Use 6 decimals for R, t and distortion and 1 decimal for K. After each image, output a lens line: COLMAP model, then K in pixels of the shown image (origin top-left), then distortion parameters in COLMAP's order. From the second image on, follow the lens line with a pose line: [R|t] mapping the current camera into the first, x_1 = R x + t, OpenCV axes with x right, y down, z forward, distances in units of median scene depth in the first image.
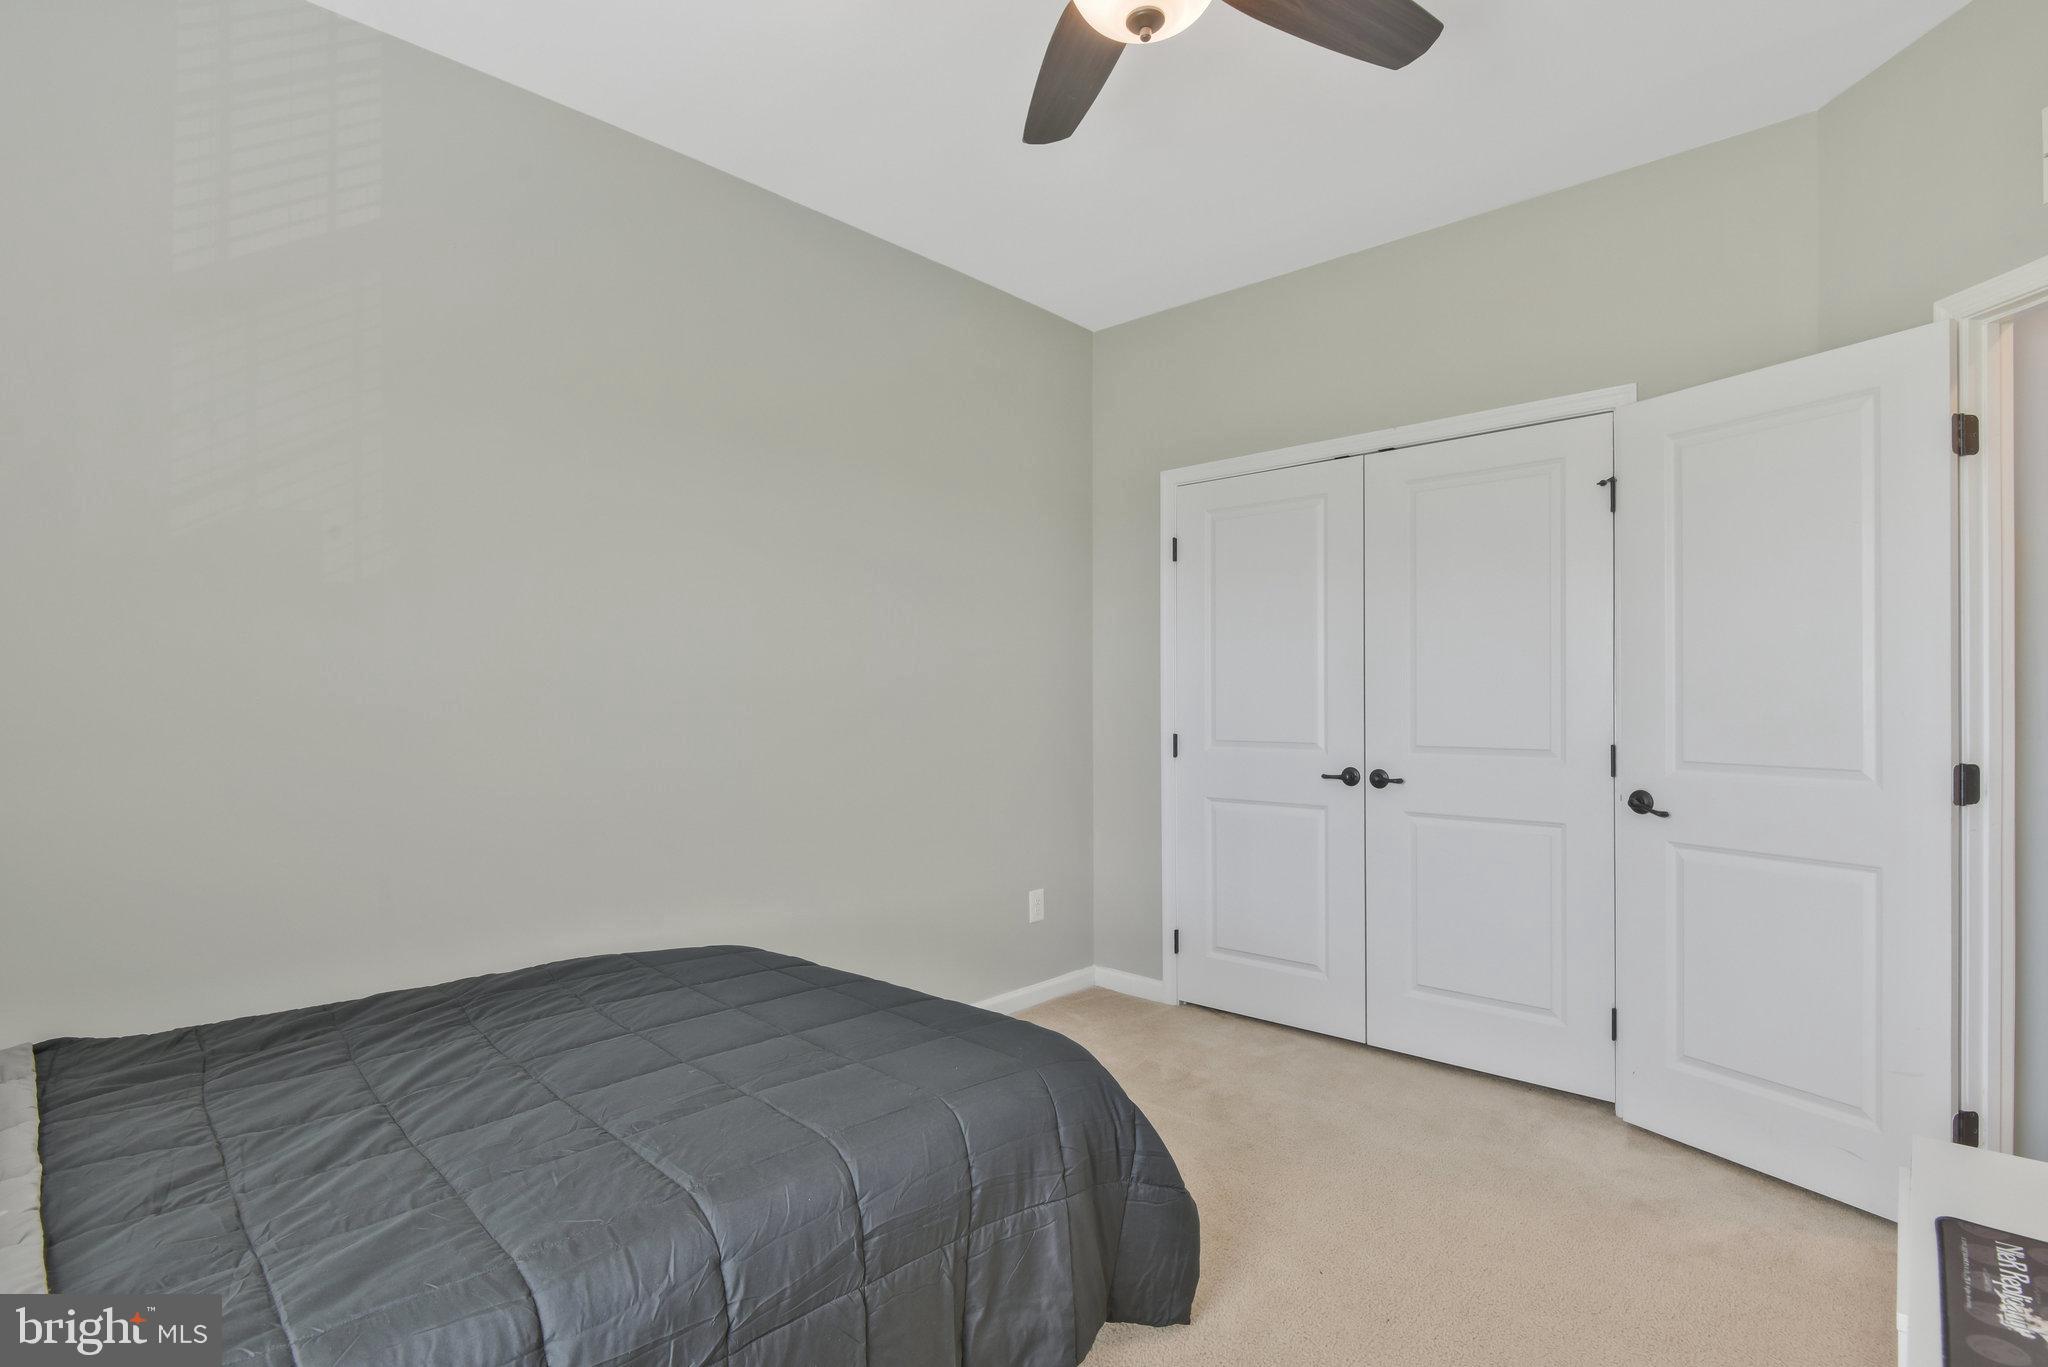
lens RADIAL K [[993.3, 0, 1014.0], [0, 993.3, 686.0], [0, 0, 1]] dist [-0.006308, -0.008220]
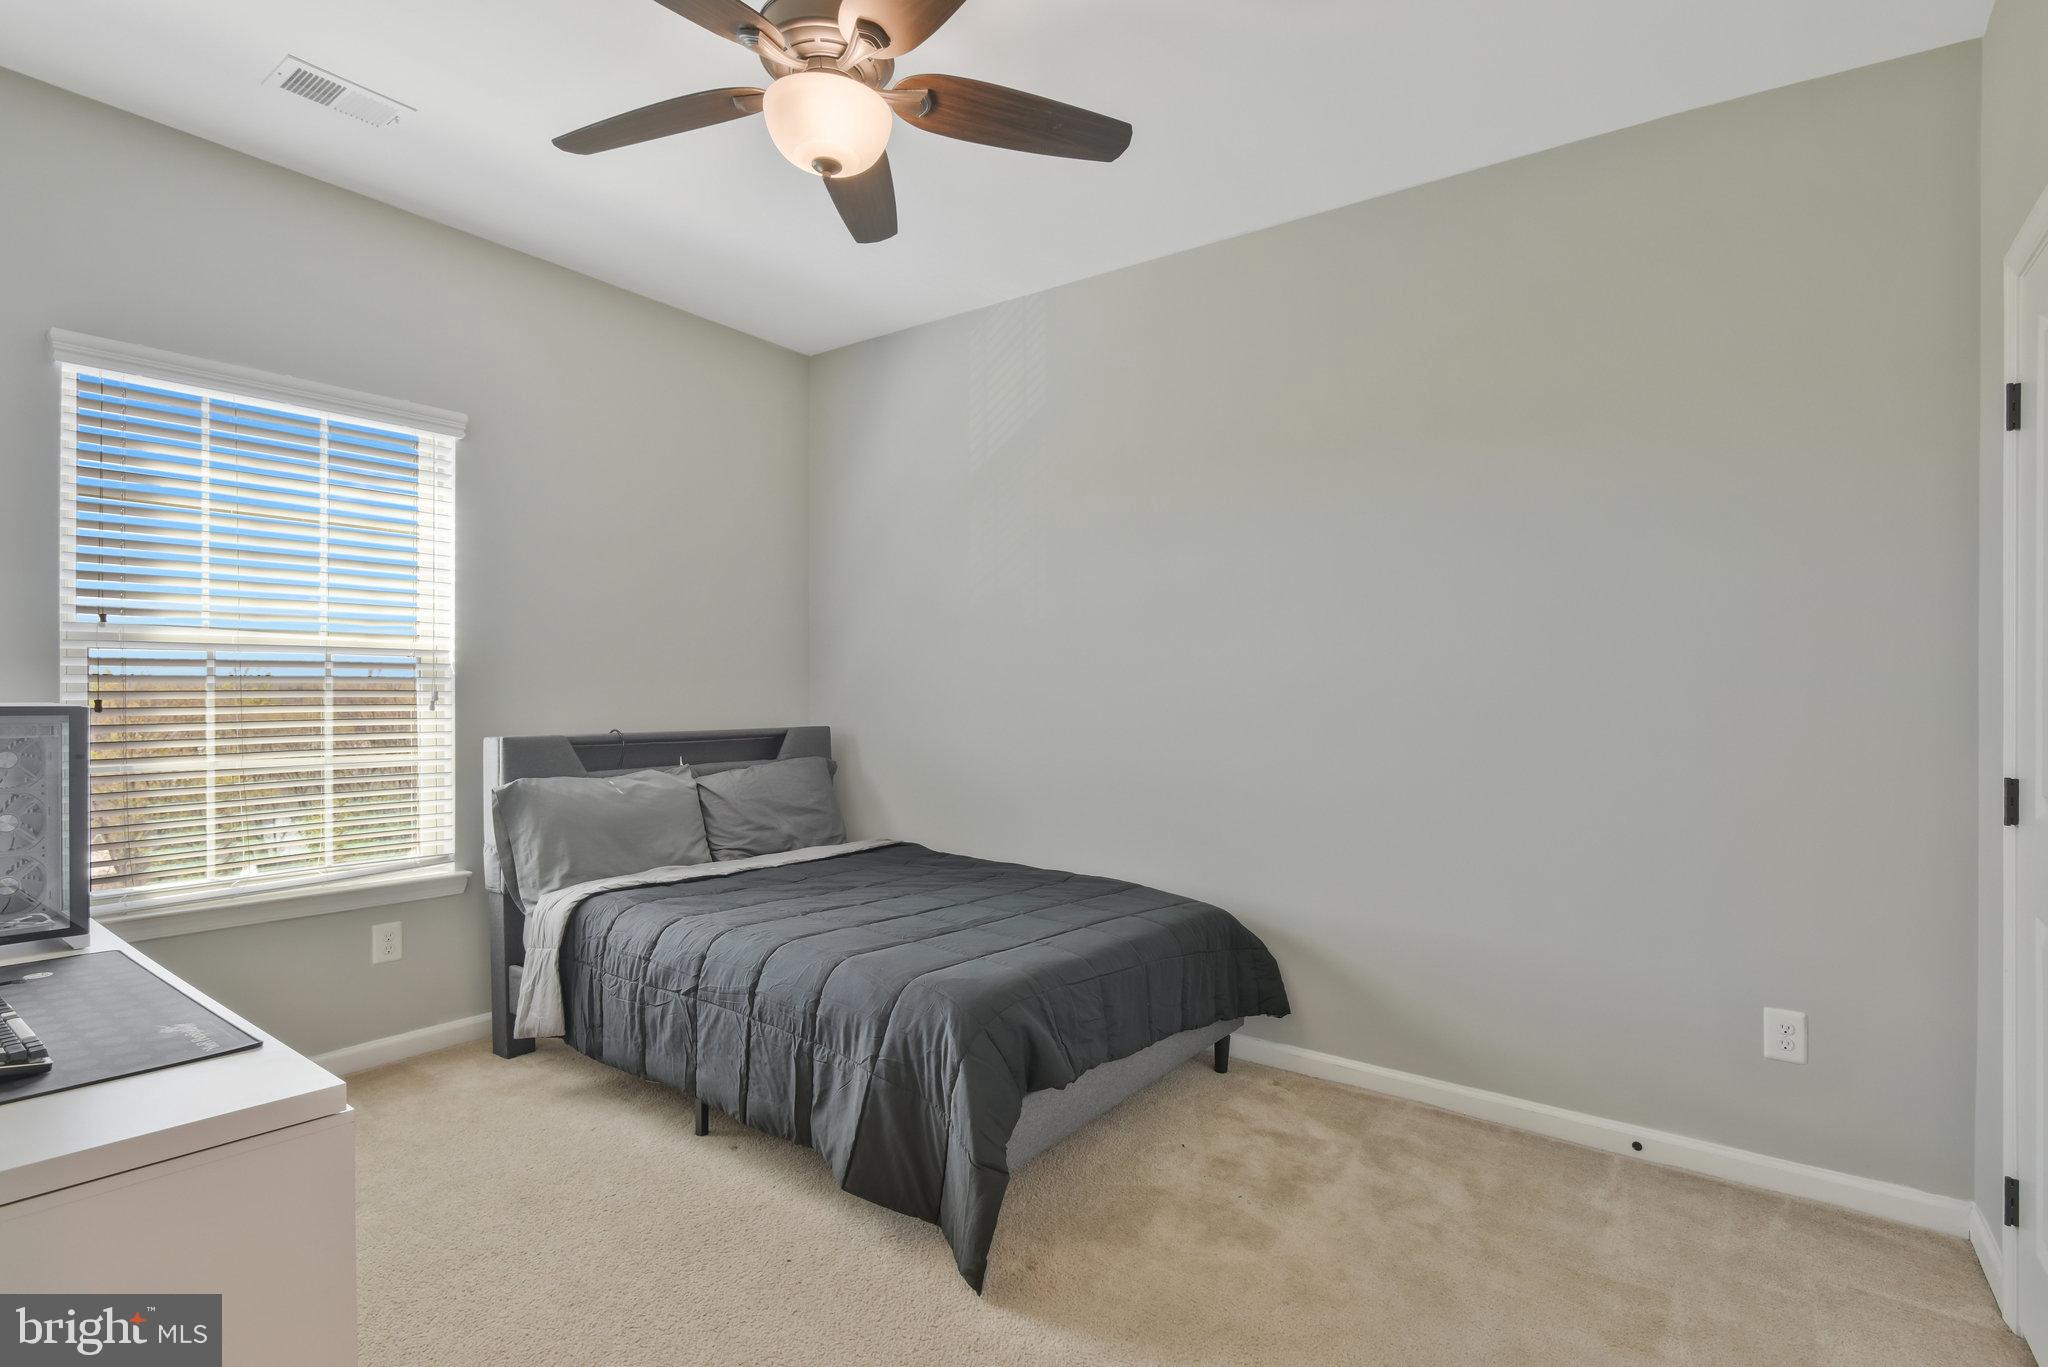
lens RADIAL K [[993.3, 0, 1022.8], [0, 993.3, 682.0], [0, 0, 1]] dist [-0.006308, -0.008220]
pose [[0.104323, -0.001833, -0.994542, 1.427015], [-0.002669, 0.999994, -0.002123, 0.006386], [0.994540, 0.002876, 0.104318, 1.112869]]
